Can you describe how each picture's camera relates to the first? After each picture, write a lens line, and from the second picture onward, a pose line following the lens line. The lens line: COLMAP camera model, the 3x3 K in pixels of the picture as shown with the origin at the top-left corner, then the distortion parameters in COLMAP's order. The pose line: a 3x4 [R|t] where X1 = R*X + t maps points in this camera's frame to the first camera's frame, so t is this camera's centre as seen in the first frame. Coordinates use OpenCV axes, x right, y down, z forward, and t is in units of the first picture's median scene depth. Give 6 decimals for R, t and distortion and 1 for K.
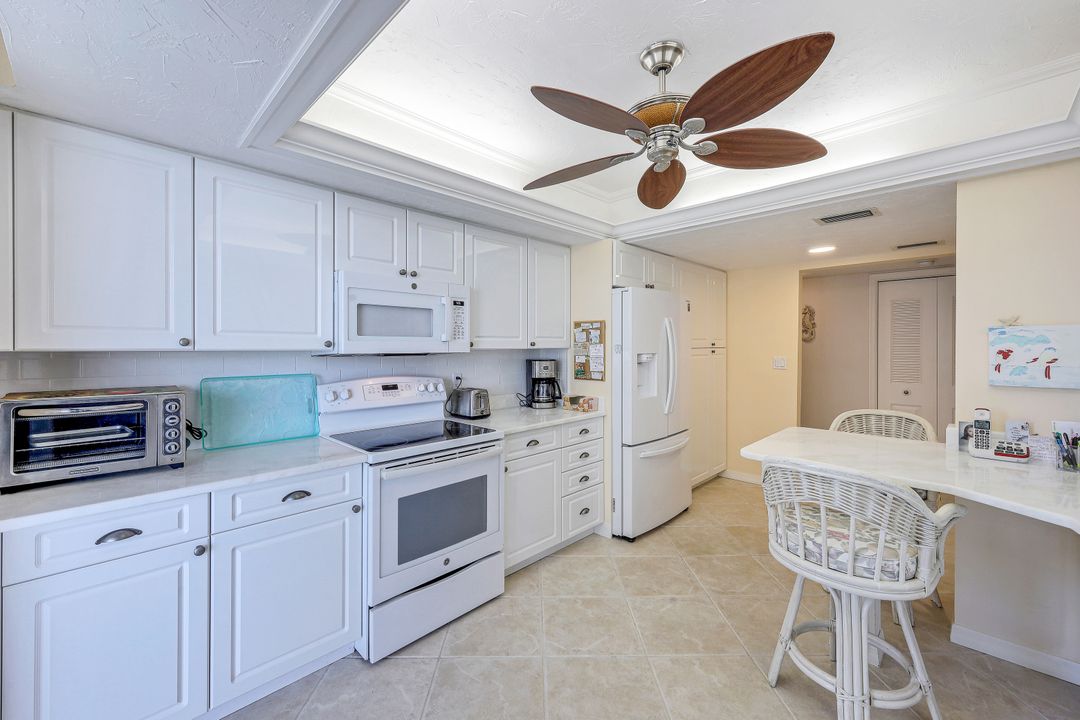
lens RADIAL K [[438.9, 0, 540.3], [0, 438.9, 345.7], [0, 0, 1]] dist [-0.000494, 0.000010]
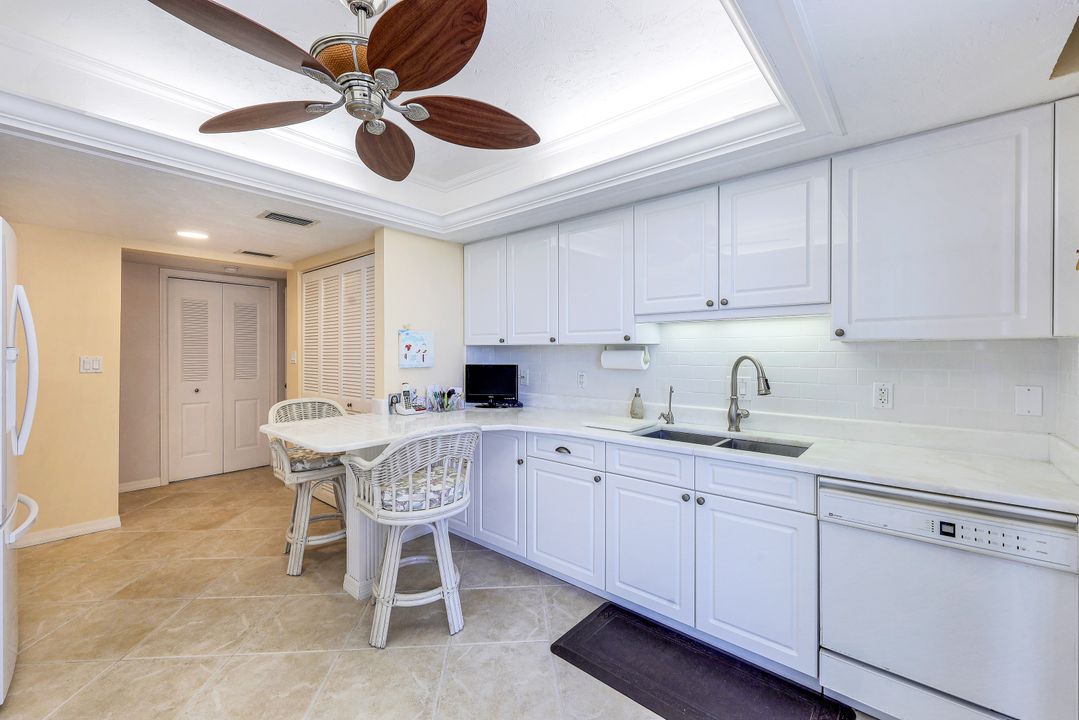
lens RADIAL K [[437.1, 0, 535.1], [0, 437.1, 353.7], [0, 0, 1]] dist [0.001690, -0.000023]
pose [[-0.059268, -0.002295, 0.998239, -0.497258], [-0.003578, 0.999991, 0.002087, 0.034029], [-0.998236, -0.003448, -0.059276, 0.592460]]
